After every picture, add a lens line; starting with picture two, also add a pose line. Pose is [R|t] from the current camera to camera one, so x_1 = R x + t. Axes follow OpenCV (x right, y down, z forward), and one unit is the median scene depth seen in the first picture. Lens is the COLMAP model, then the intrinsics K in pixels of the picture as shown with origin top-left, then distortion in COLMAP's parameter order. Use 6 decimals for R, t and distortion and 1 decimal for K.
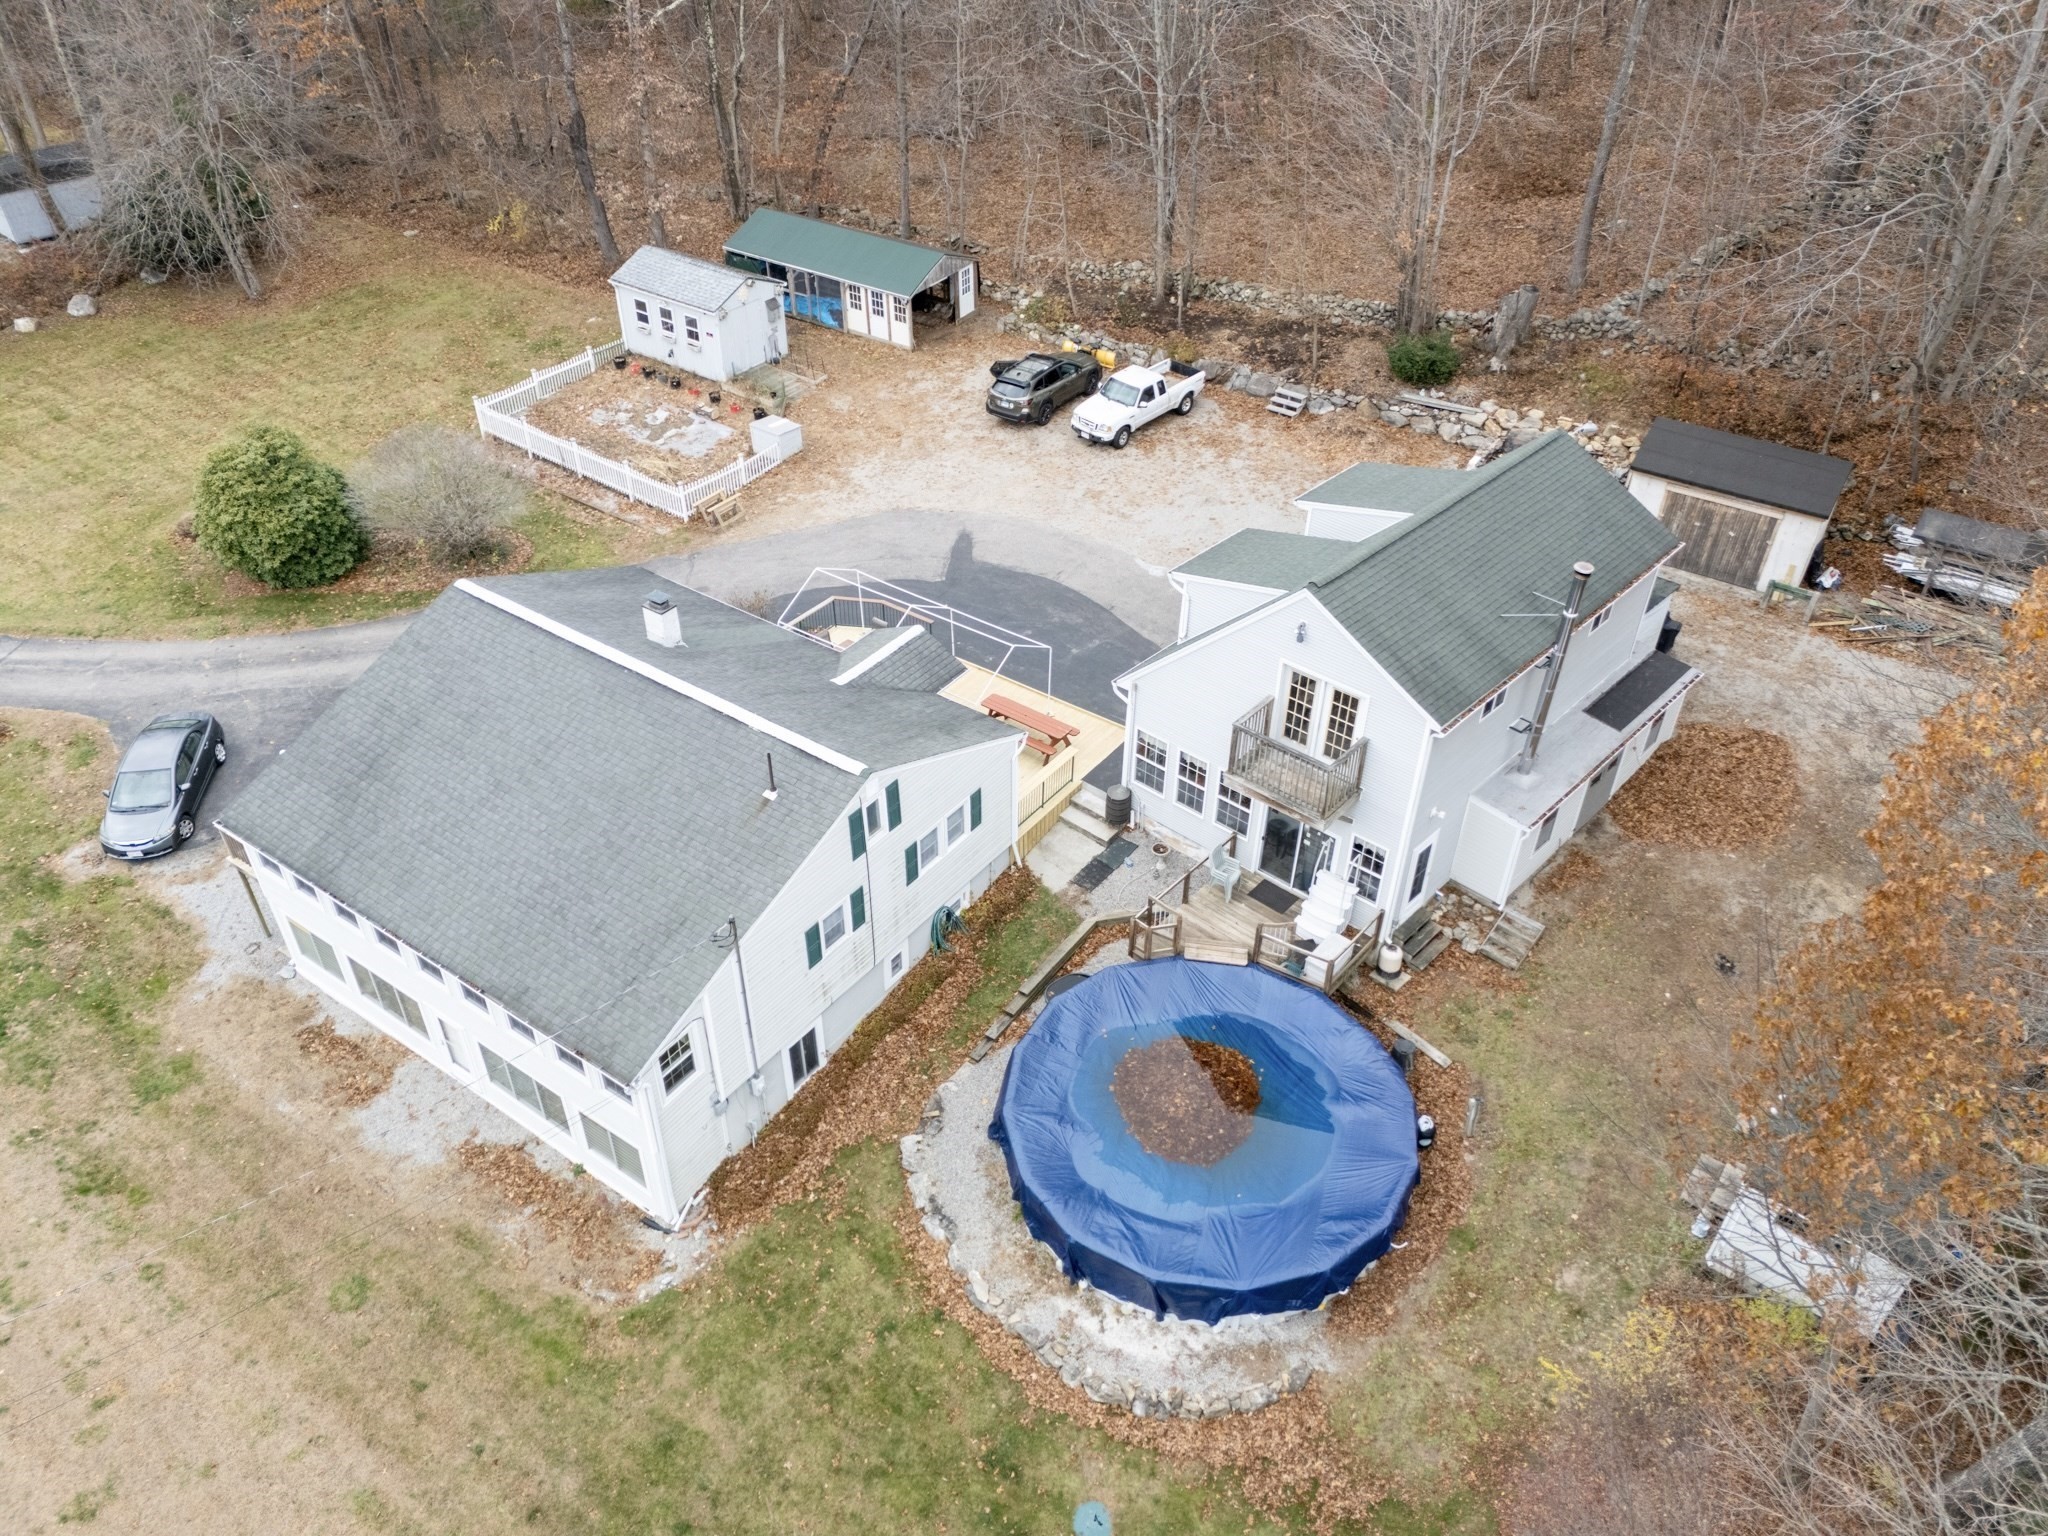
lens RADIAL K [[1496.9, 0, 1033.7], [0, 1496.9, 774.0], [0, 0, 1]] dist [0.094544, -0.089385]
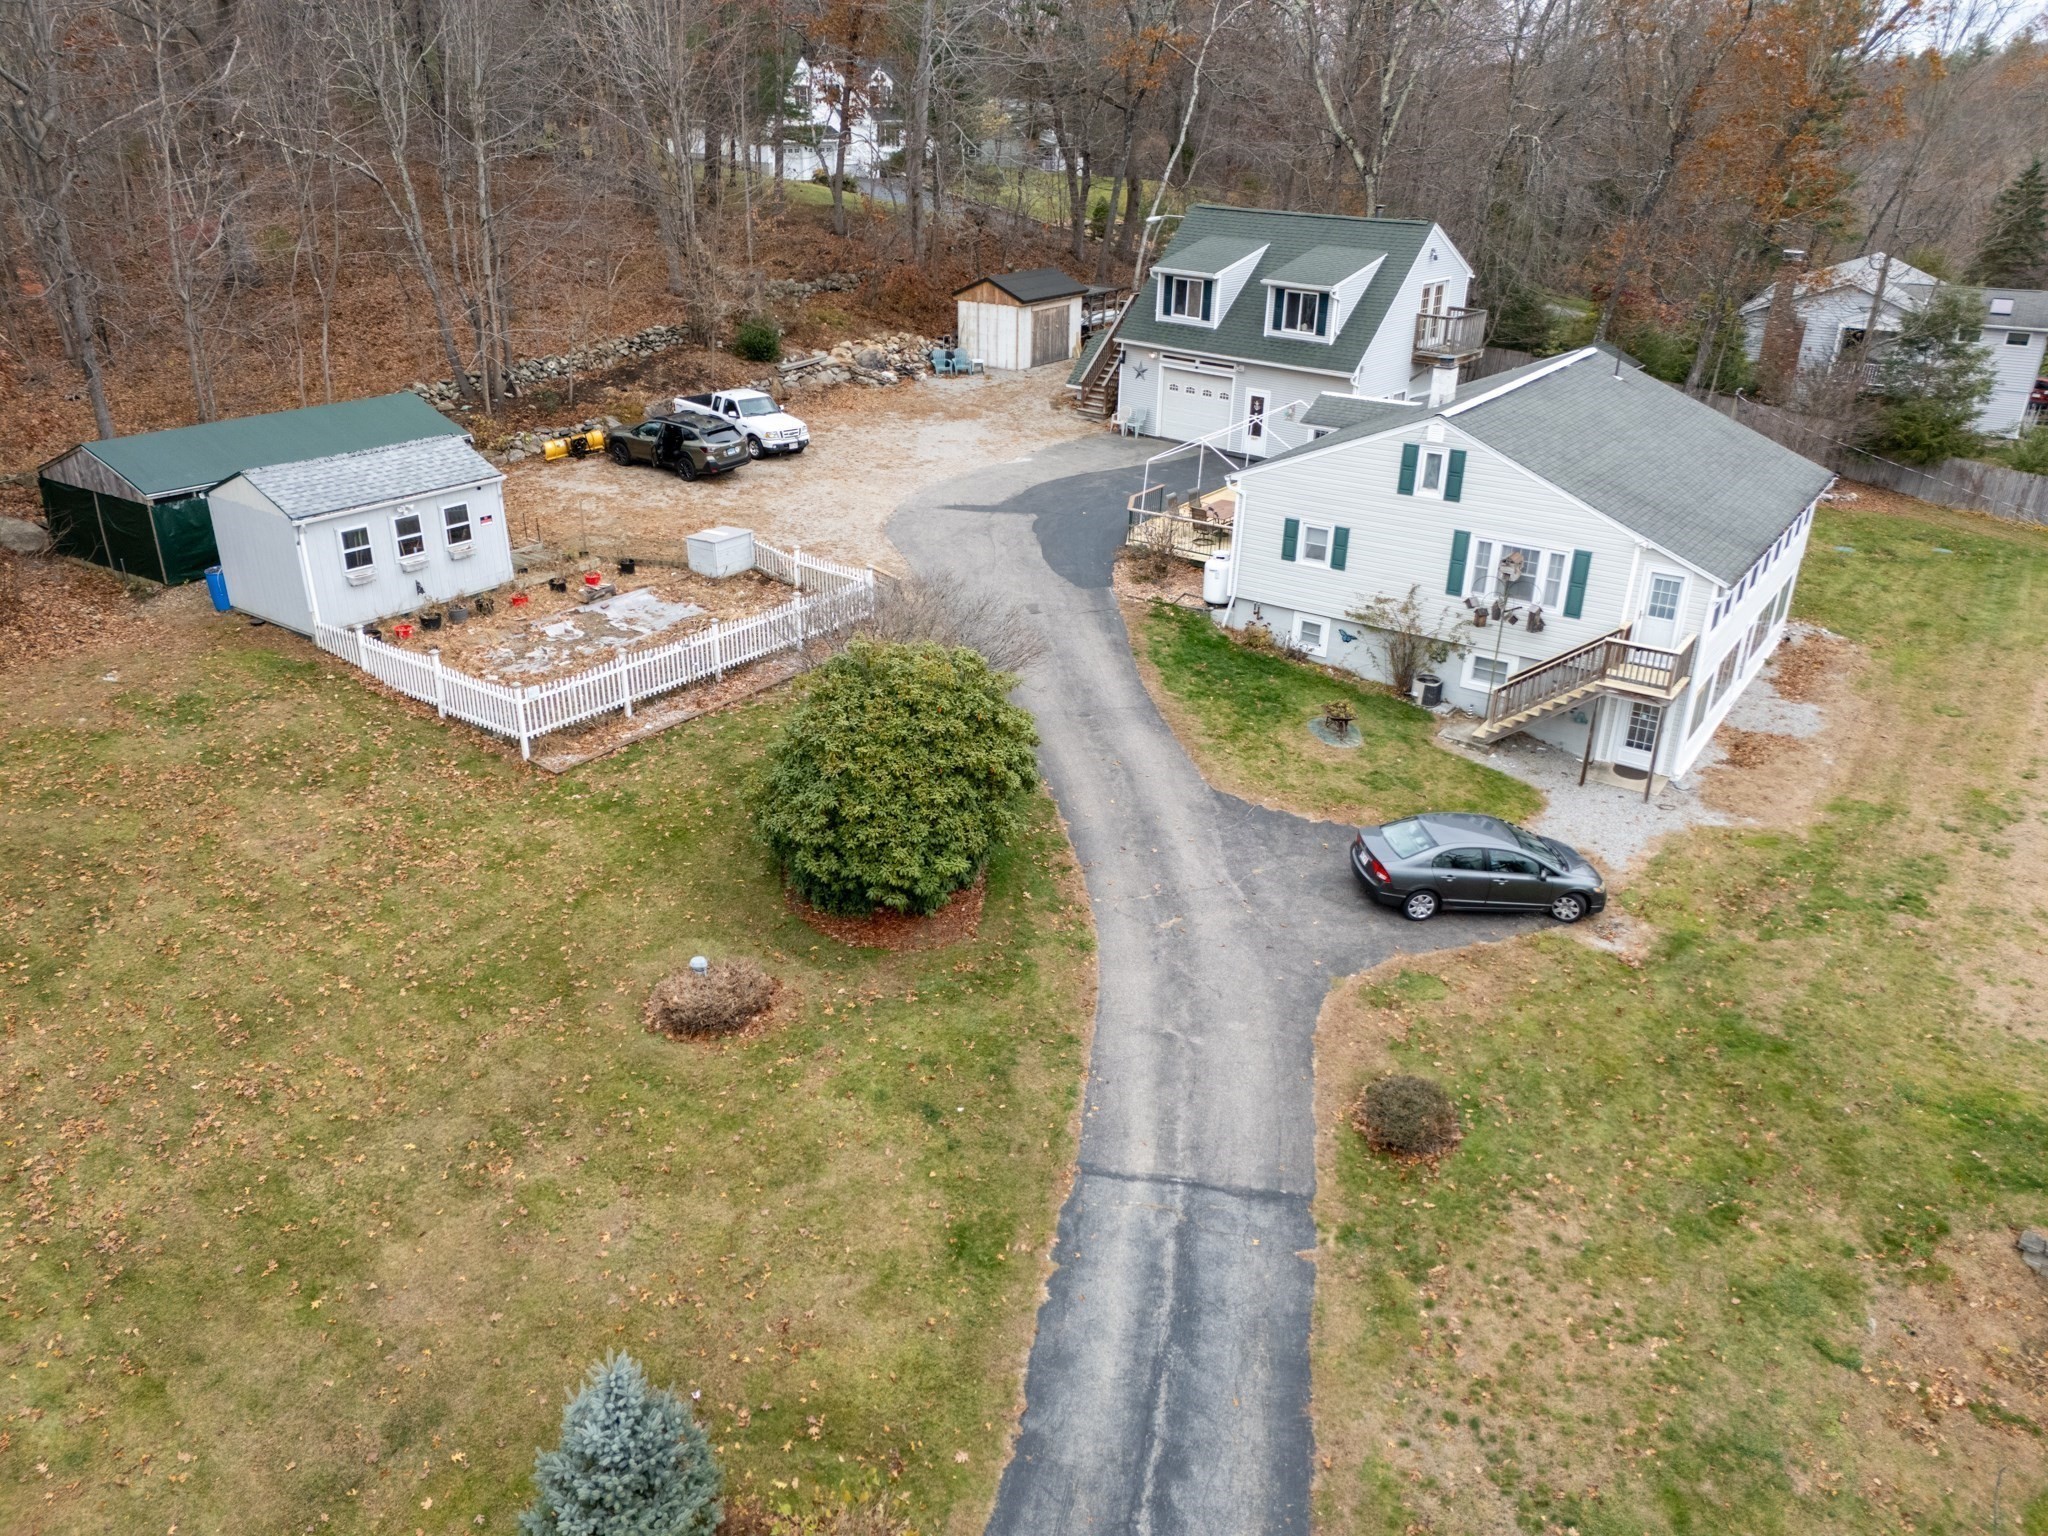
lens RADIAL K [[1496.9, 0, 1033.7], [0, 1496.9, 774.0], [0, 0, 1]] dist [0.094544, -0.089385]
pose [[-0.017911, -0.422709, 0.906089, -1.468799], [0.610081, 0.713356, 0.344855, -0.493055], [-0.792137, 0.558964, 0.245109, 1.188850]]
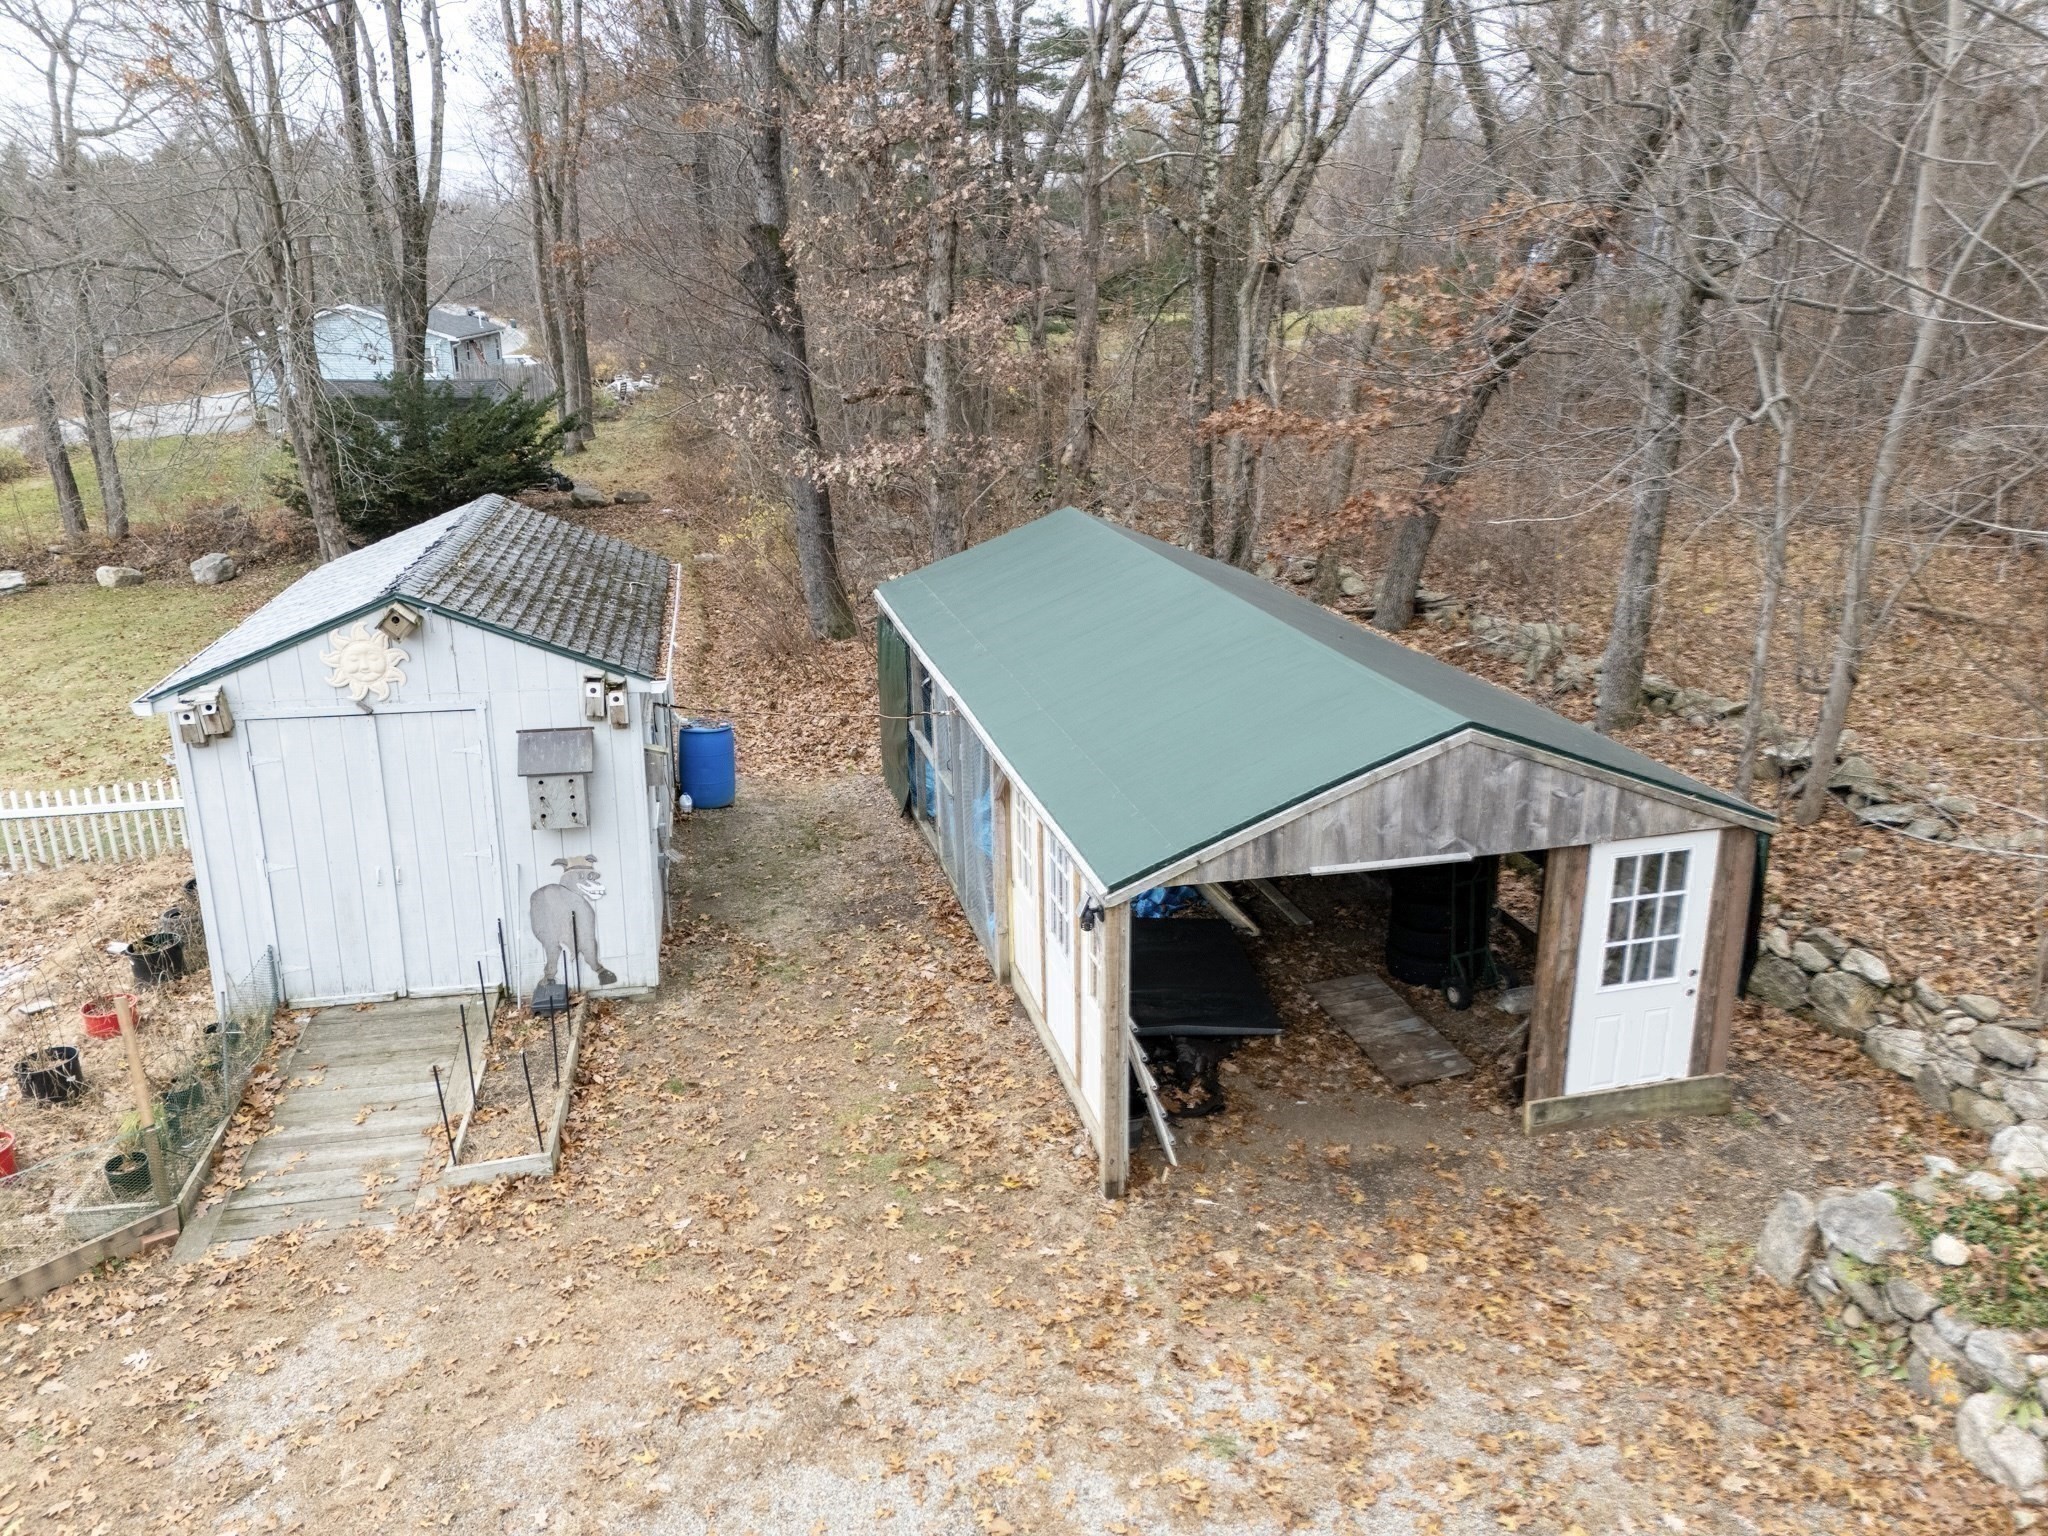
lens RADIAL K [[1496.9, 0, 1033.7], [0, 1496.9, 774.0], [0, 0, 1]] dist [0.094544, -0.089385]
pose [[0.738431, 0.176225, -0.650895, 0.021651], [-0.413882, 0.880494, -0.231155, -0.504958], [0.532374, 0.440086, 0.723120, 1.551174]]
